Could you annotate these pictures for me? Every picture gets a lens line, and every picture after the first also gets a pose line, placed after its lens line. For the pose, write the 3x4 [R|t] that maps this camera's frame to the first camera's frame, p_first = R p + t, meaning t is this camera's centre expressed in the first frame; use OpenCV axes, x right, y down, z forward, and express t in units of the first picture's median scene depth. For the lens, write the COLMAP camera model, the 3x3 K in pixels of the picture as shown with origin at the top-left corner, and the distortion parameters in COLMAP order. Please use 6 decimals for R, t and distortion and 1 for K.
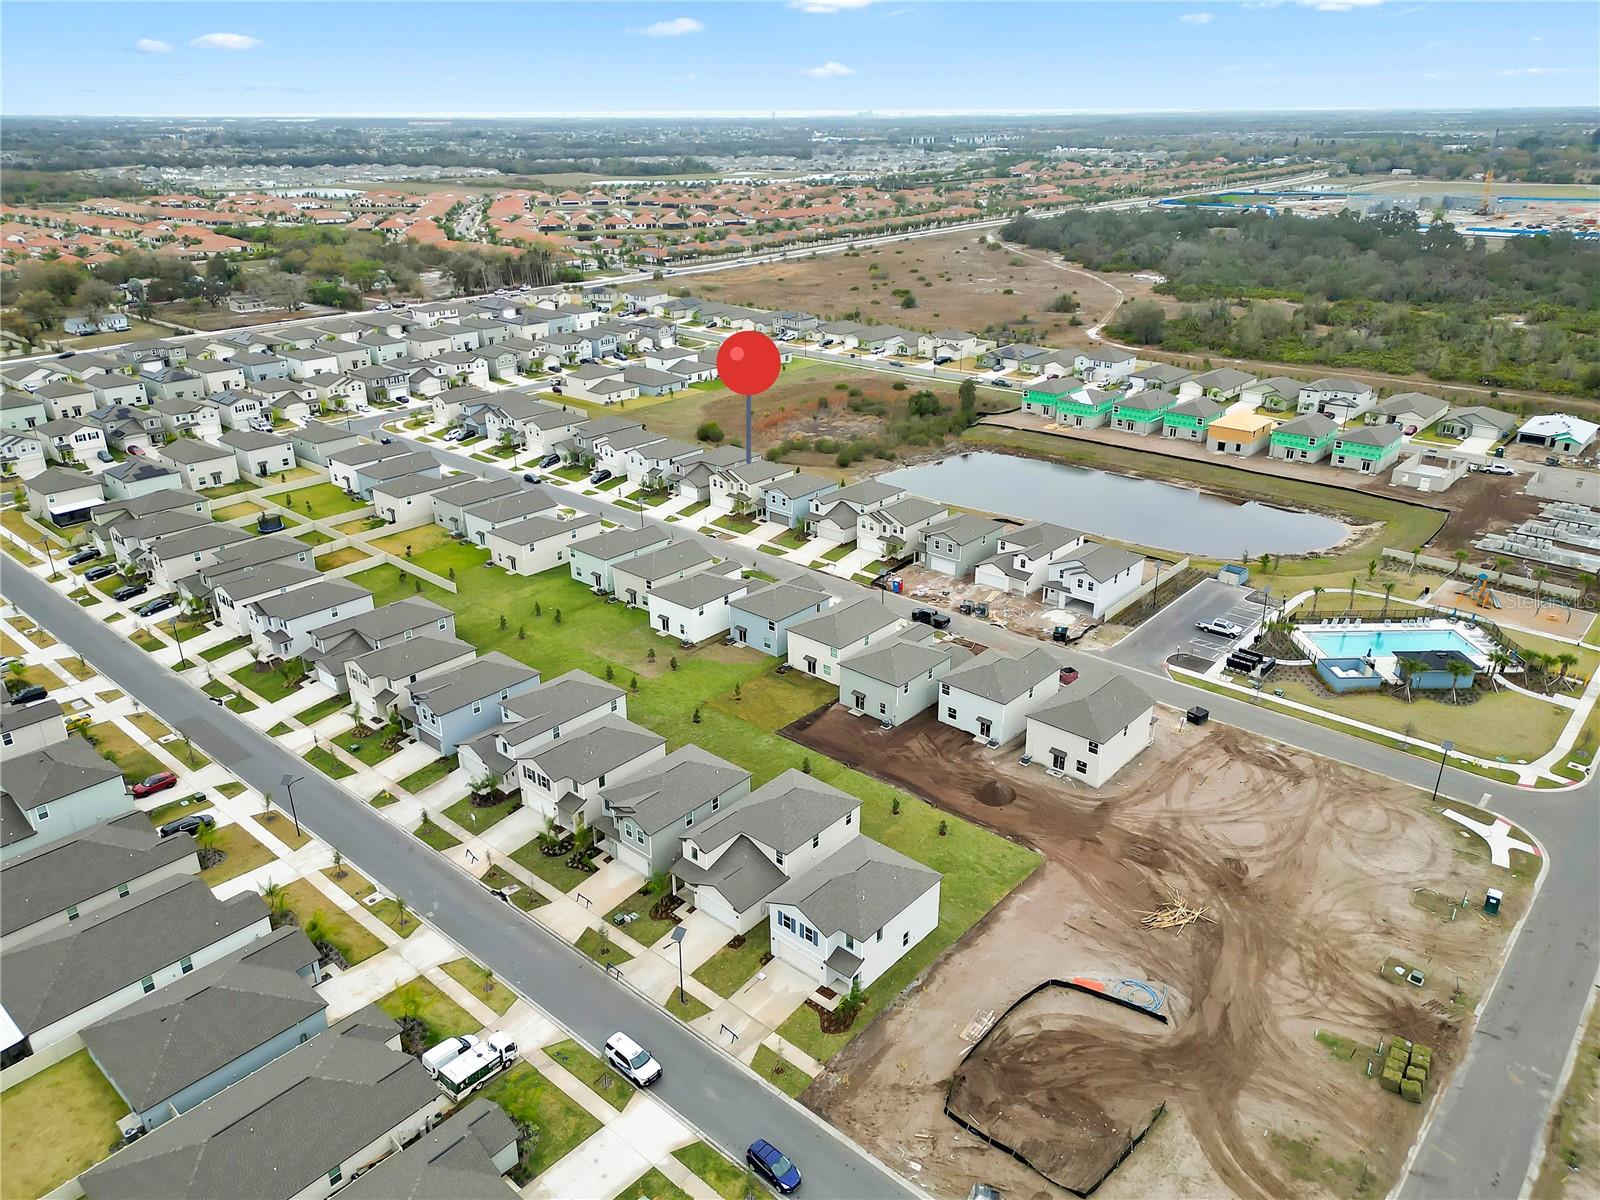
lens RADIAL K [[1116.4, 0, 806.7], [0, 1116.4, 597.4], [0, 0, 1]] dist [0.070774, -0.068877]
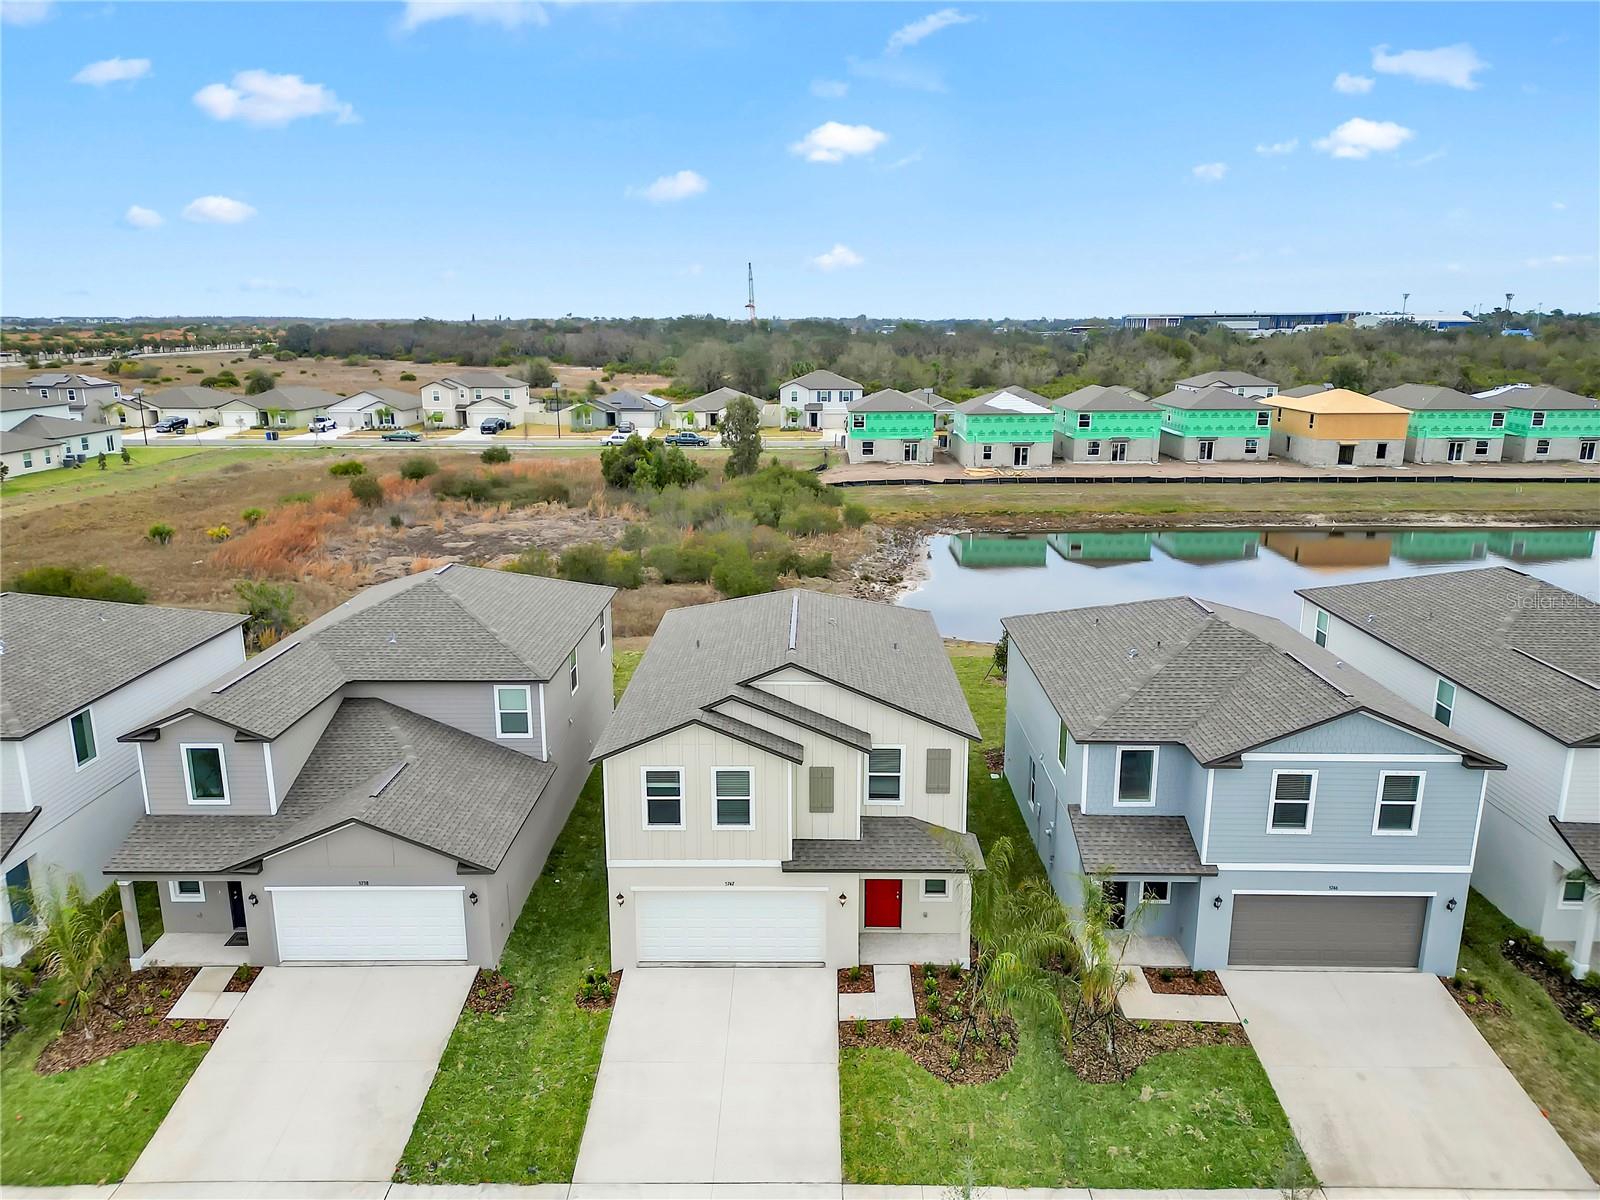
lens RADIAL K [[1112.6, 0, 806.6], [0, 1112.6, 597.2], [0, 0, 1]] dist [0.080037, -0.082576]
pose [[0.756688, -0.150629, 0.636187, -0.118371], [0.254991, 0.964028, -0.075038, -0.089765], [-0.601999, 0.219002, 0.767878, 0.717676]]
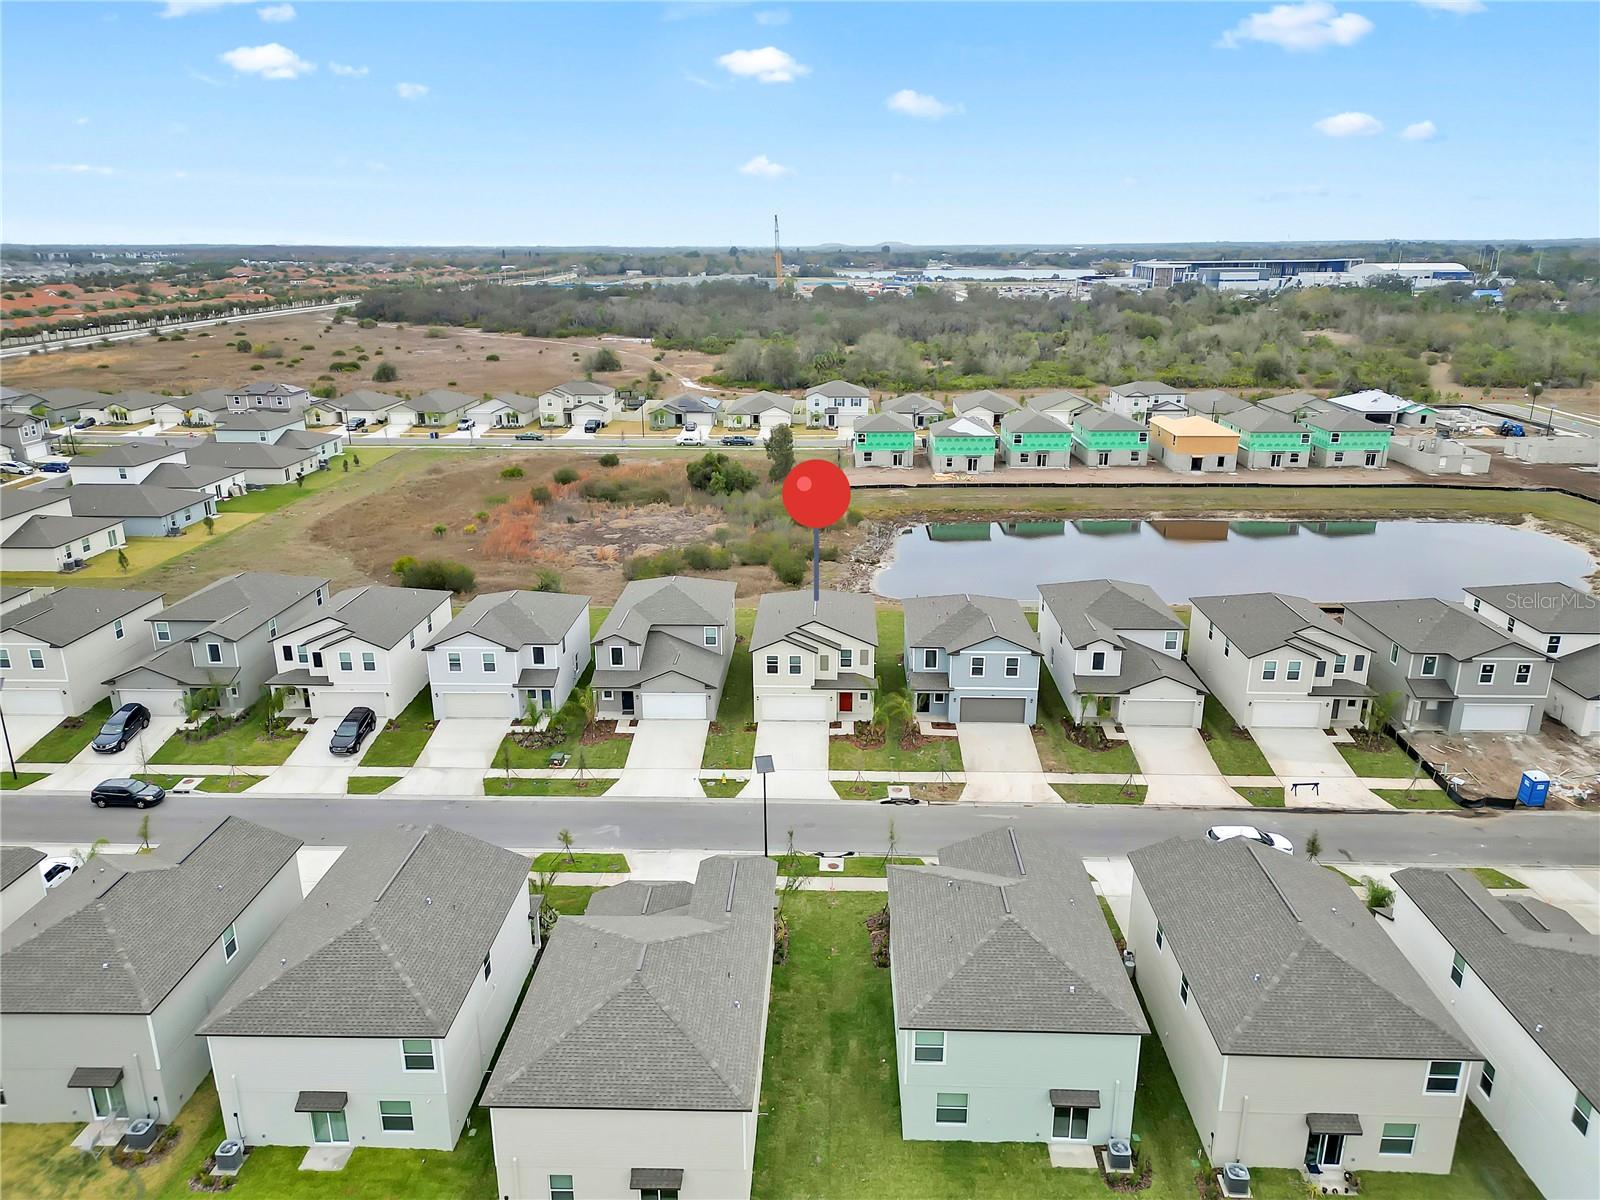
lens RADIAL K [[1116.4, 0, 806.7], [0, 1116.4, 597.4], [0, 0, 1]] dist [0.070774, -0.068877]
pose [[0.769912, -0.187469, 0.609993, -0.247241], [0.250441, 0.967953, -0.018617, -0.093105], [-0.586954, 0.167101, 0.792188, 0.549837]]
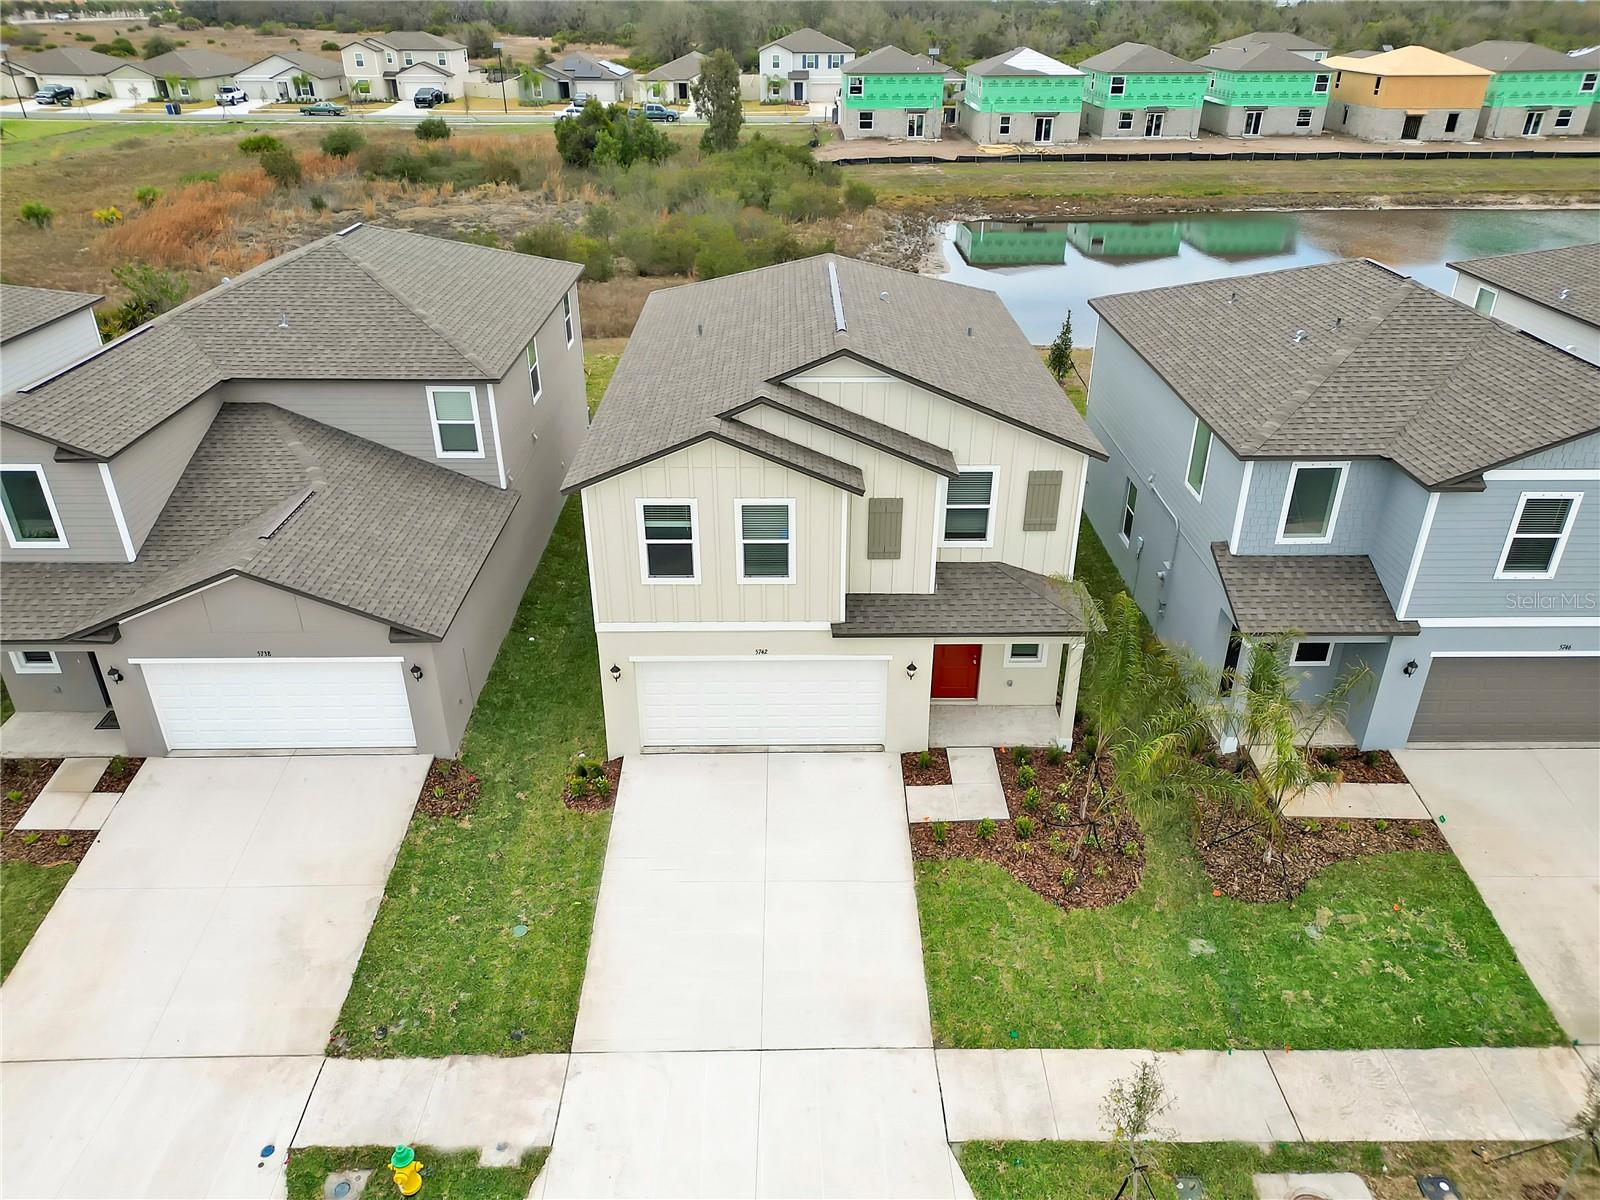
lens RADIAL K [[1116.4, 0, 806.7], [0, 1116.4, 597.4], [0, 0, 1]] dist [0.070774, -0.068877]
pose [[0.741624, -0.309045, 0.595386, -0.103940], [0.259653, 0.950620, 0.170007, -0.089671], [-0.618526, 0.028512, 0.785247, 0.745348]]
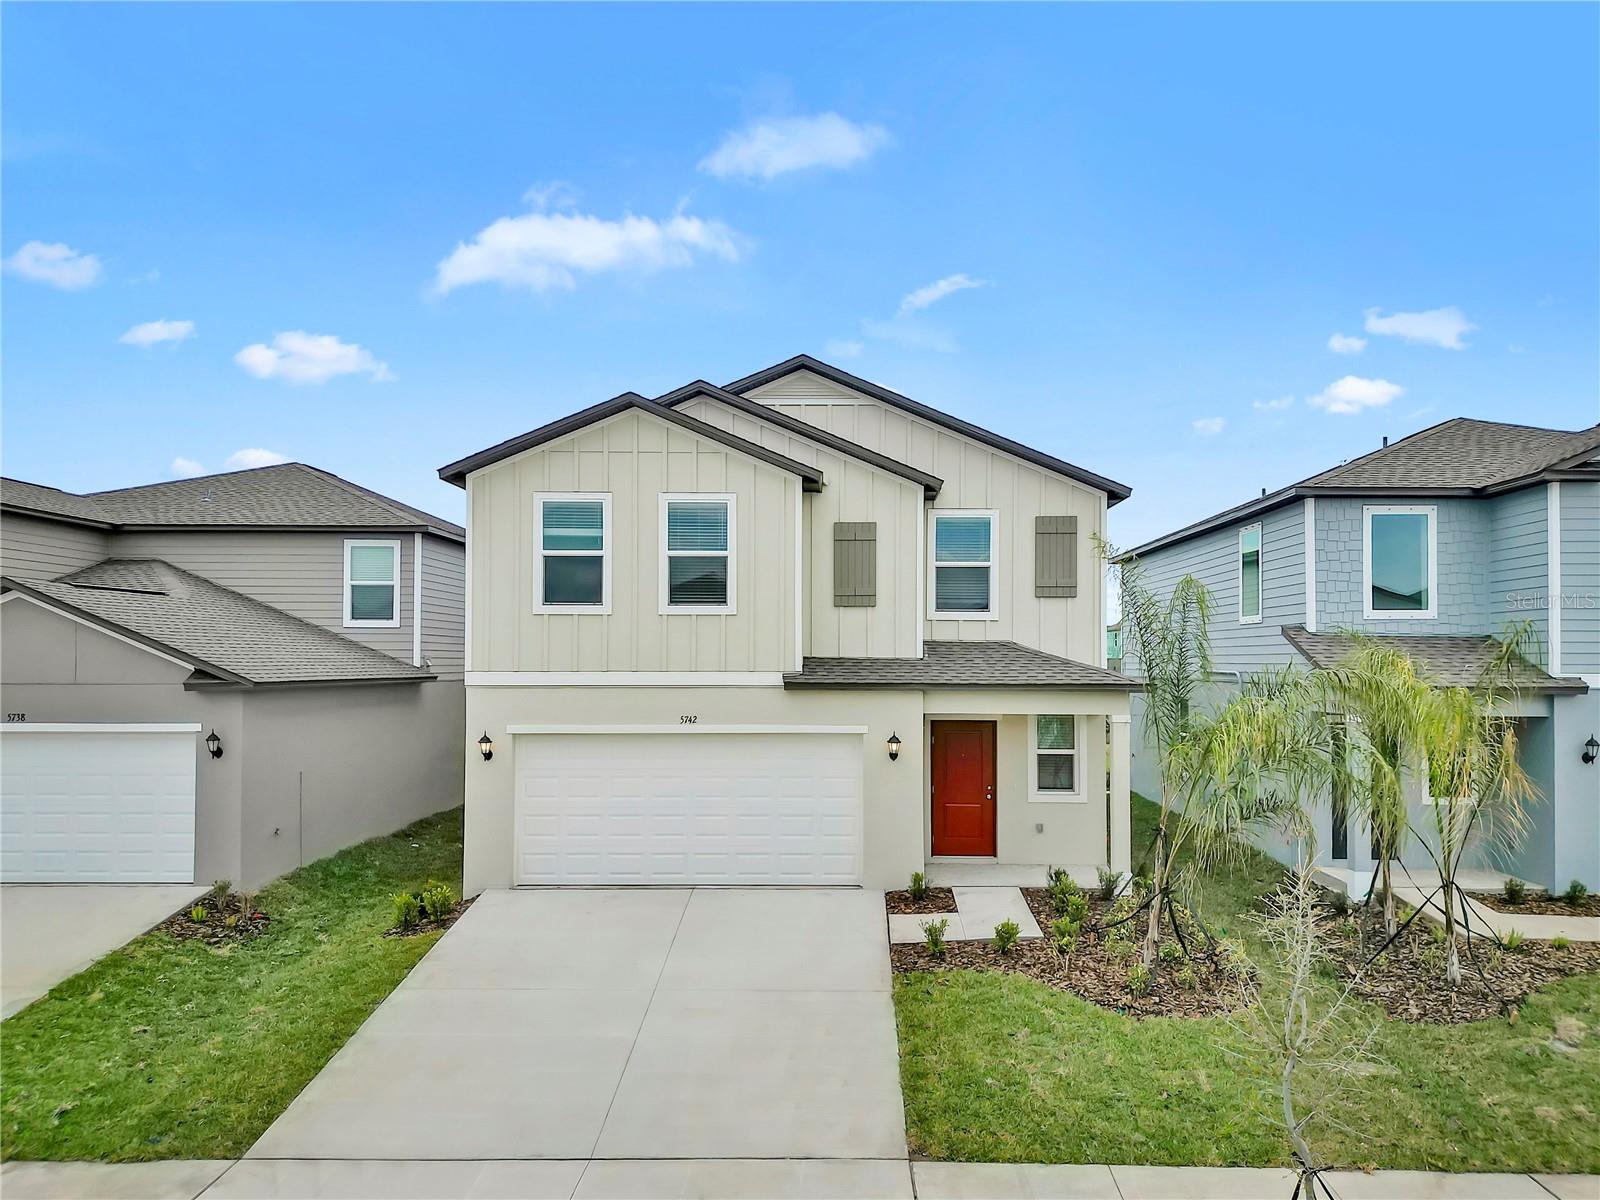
lens RADIAL K [[1130.4, 0, 835.5], [0, 1130.4, 649.1], [0, 0, 1]] dist [0.066299, -0.062023]
pose [[0.756880, 0.014697, 0.653389, -0.093176], [0.252884, 0.915287, -0.313527, -0.056306], [-0.602646, 0.402534, 0.689046, 0.762876]]
